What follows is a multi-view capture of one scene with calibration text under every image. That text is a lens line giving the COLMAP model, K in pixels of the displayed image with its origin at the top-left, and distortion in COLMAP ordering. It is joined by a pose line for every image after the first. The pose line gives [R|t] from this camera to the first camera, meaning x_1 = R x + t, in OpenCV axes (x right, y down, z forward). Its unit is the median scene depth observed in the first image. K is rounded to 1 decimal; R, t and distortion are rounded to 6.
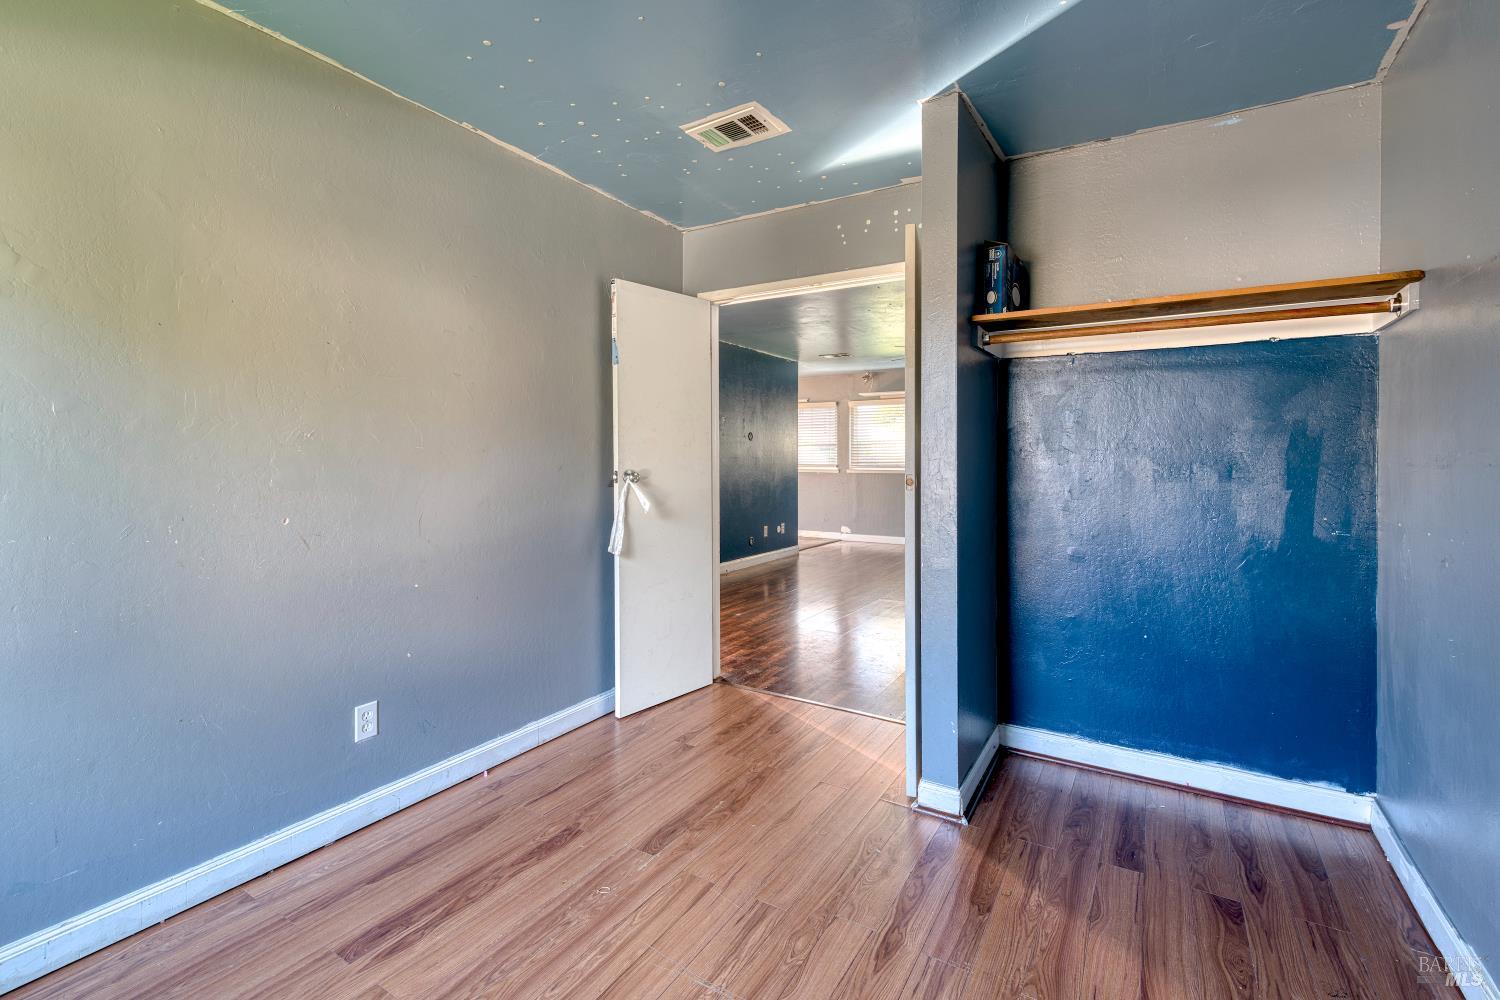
lens RADIAL K [[670.7, 0, 749.8], [0, 670.7, 463.3], [0, 0, 1]] dist [0.001402, -0.003259]
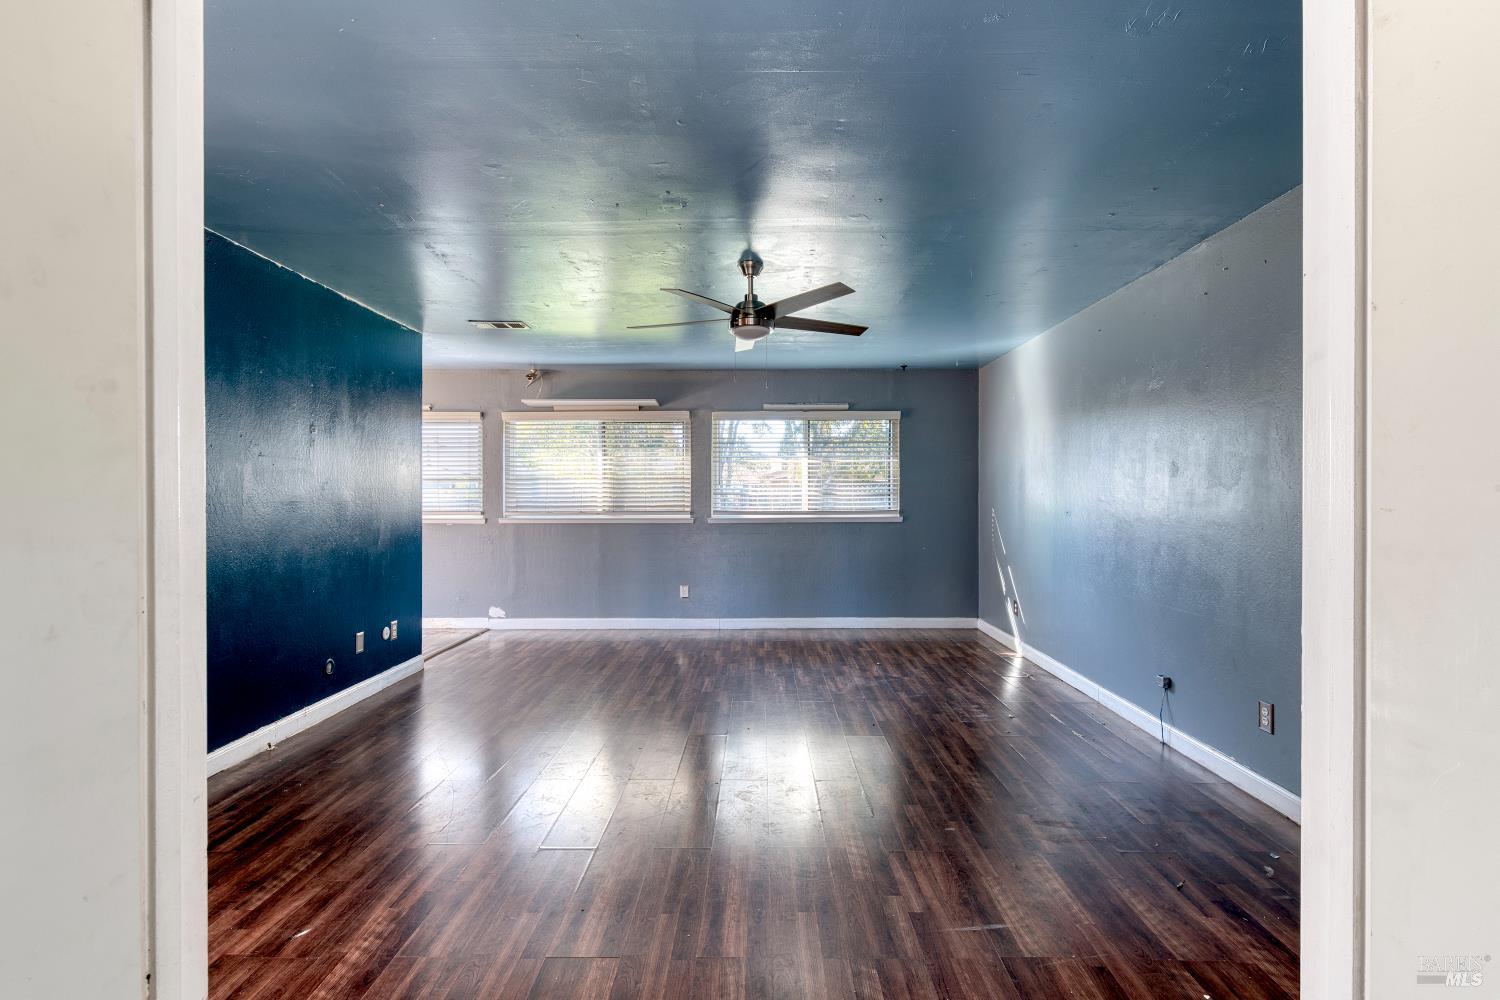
lens RADIAL K [[740.6, 0, 750.3], [0, 740.6, 499.4], [0, 0, 1]] dist [0.005189, 0.000159]
pose [[0.865753, -0.000310, 0.500471, -0.002099], [0.001871, 0.999995, -0.002618, -0.007262], [-0.500467, 0.003203, 0.865749, 0.297683]]
